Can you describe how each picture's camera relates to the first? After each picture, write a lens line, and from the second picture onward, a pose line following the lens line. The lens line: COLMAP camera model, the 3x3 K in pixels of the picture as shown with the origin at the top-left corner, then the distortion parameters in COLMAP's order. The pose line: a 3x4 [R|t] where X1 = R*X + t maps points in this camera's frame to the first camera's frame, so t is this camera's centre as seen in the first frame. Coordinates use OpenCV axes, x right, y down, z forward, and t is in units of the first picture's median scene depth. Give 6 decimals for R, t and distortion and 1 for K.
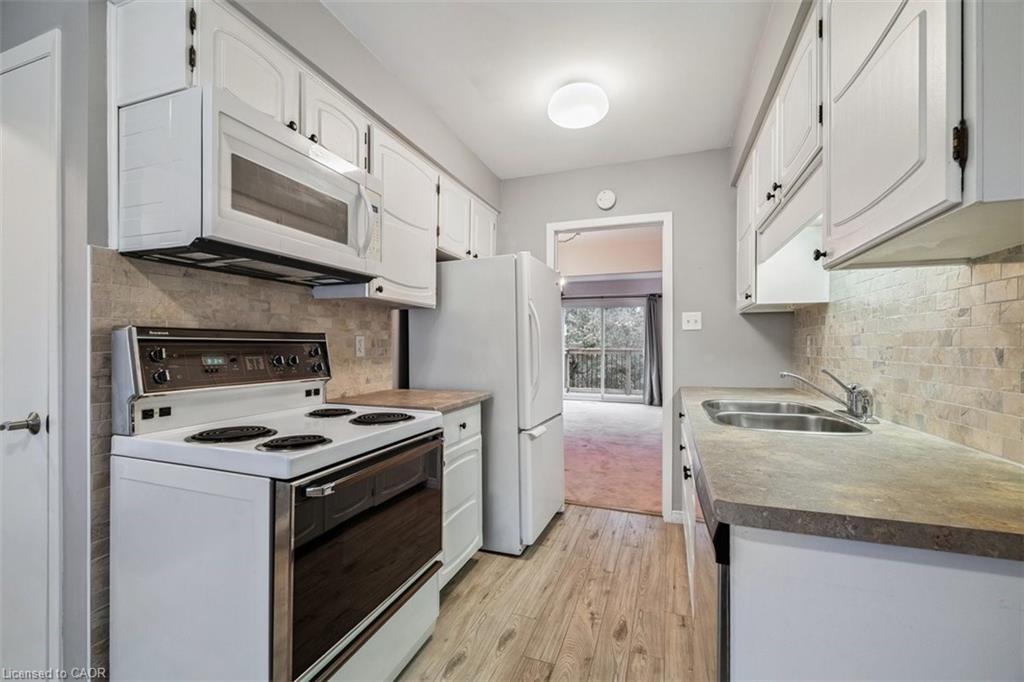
lens RADIAL K [[440.2, 0, 505.9], [0, 440.2, 346.0], [0, 0, 1]] dist [0.008412, -0.000580]
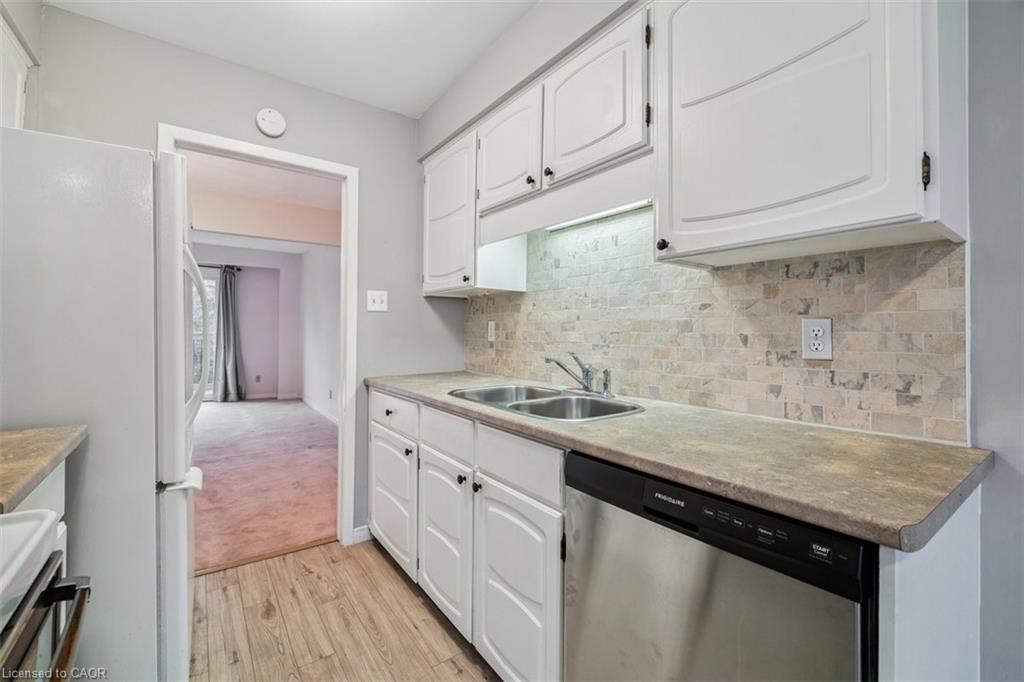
lens RADIAL K [[440.2, 0, 514.2], [0, 440.2, 325.4], [0, 0, 1]] dist [0.008412, -0.000580]
pose [[0.557378, 0.016351, 0.830098, -0.188049], [-0.008307, 0.999866, -0.014117, 0.001565], [-0.830218, 0.000973, 0.557439, 0.371753]]
